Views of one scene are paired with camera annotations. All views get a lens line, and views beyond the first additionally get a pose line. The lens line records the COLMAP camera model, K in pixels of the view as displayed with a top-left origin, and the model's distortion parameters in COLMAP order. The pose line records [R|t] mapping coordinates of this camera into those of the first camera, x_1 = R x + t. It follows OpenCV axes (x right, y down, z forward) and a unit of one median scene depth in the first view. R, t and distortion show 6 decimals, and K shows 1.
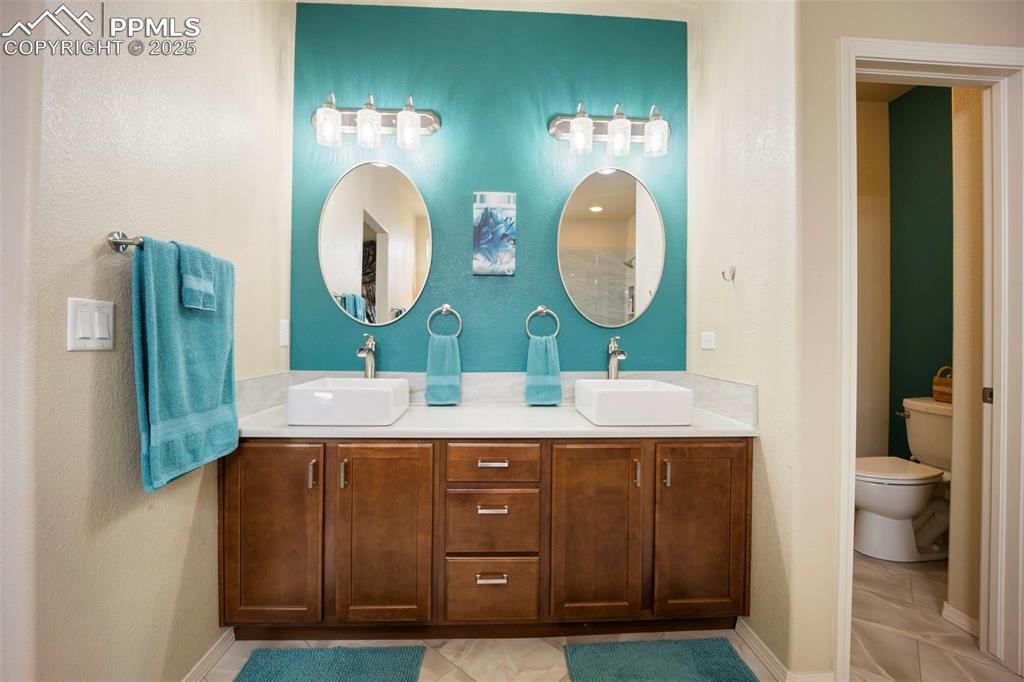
lens RADIAL K [[430.0, 0, 514.6], [0, 430.0, 335.9], [0, 0, 1]] dist [-0.017887, 0.000661]
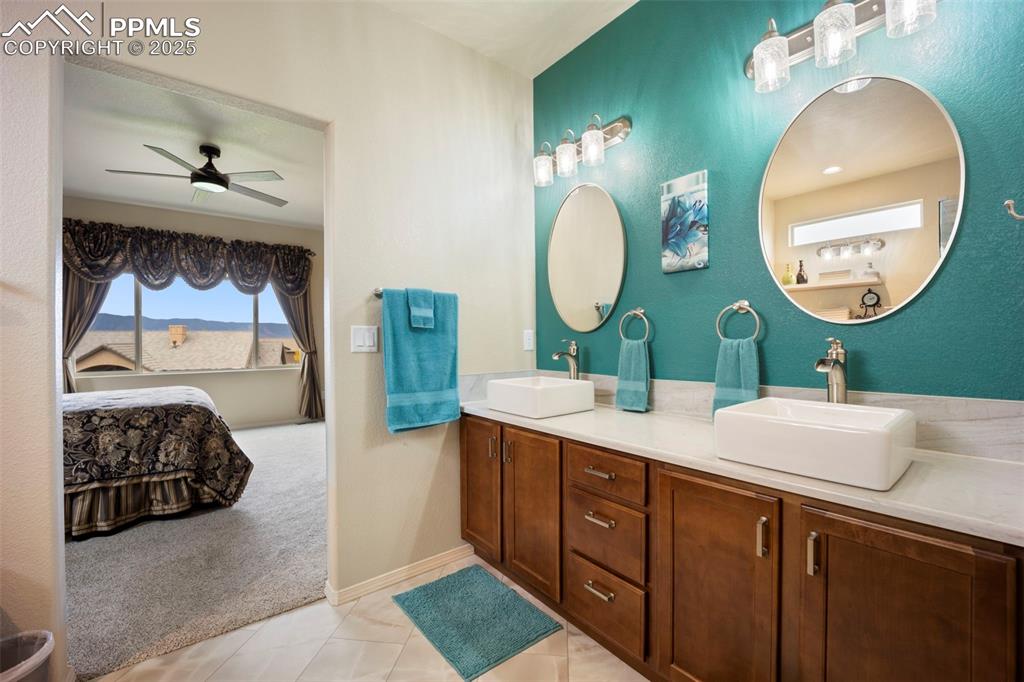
lens RADIAL K [[417.9, 0, 512.0], [0, 417.9, 341.0], [0, 0, 1]] dist [-0.023260, 0.000427]
pose [[0.577009, -0.013758, -0.816622, 0.456648], [0.015223, 0.999866, -0.006089, 0.002561], [0.816596, -0.008919, 0.577141, 0.225564]]
